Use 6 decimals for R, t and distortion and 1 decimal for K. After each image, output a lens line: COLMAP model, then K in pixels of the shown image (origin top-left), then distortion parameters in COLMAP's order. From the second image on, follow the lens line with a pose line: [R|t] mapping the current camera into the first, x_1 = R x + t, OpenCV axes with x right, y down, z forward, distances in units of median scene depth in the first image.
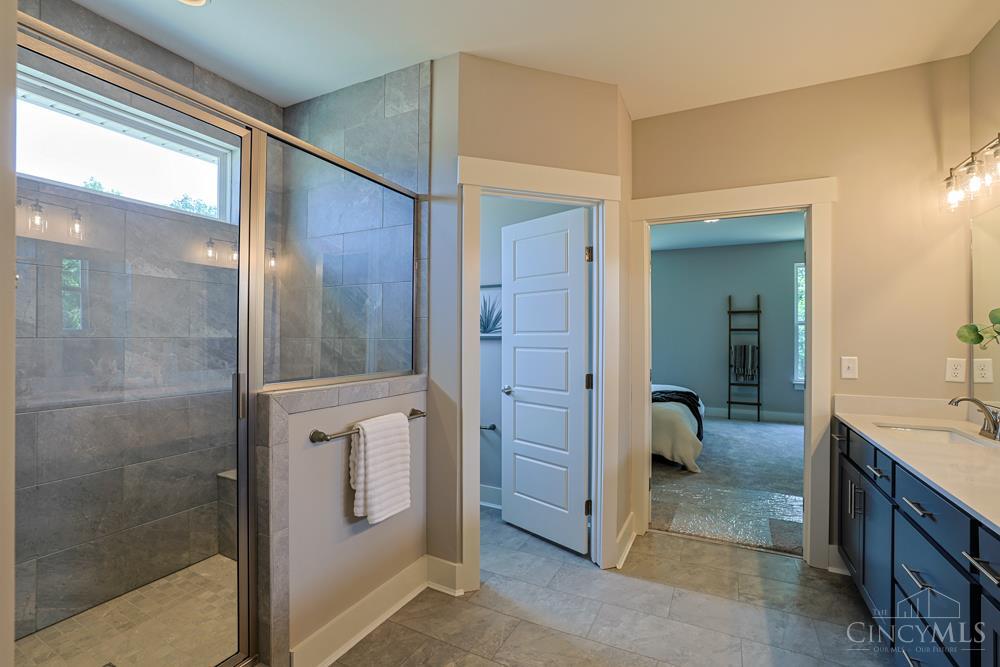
lens RADIAL K [[449.9, 0, 500.0], [0, 449.9, 333.5], [0, 0, 1]] dist [-0.036419, 0.000719]
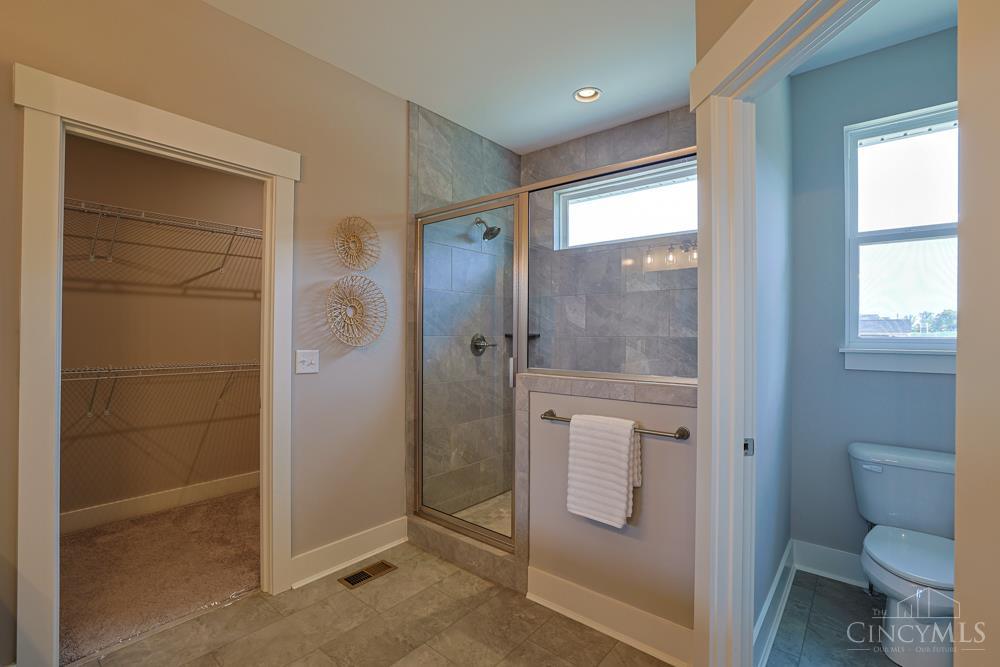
lens RADIAL K [[449.9, 0, 500.0], [0, 449.9, 333.5], [0, 0, 1]] dist [-0.036419, 0.000719]
pose [[-0.226132, -0.008518, -0.974059, 0.707230], [-0.003330, 0.999963, -0.007971, 0.012611], [0.974091, 0.001441, -0.226152, 0.968669]]
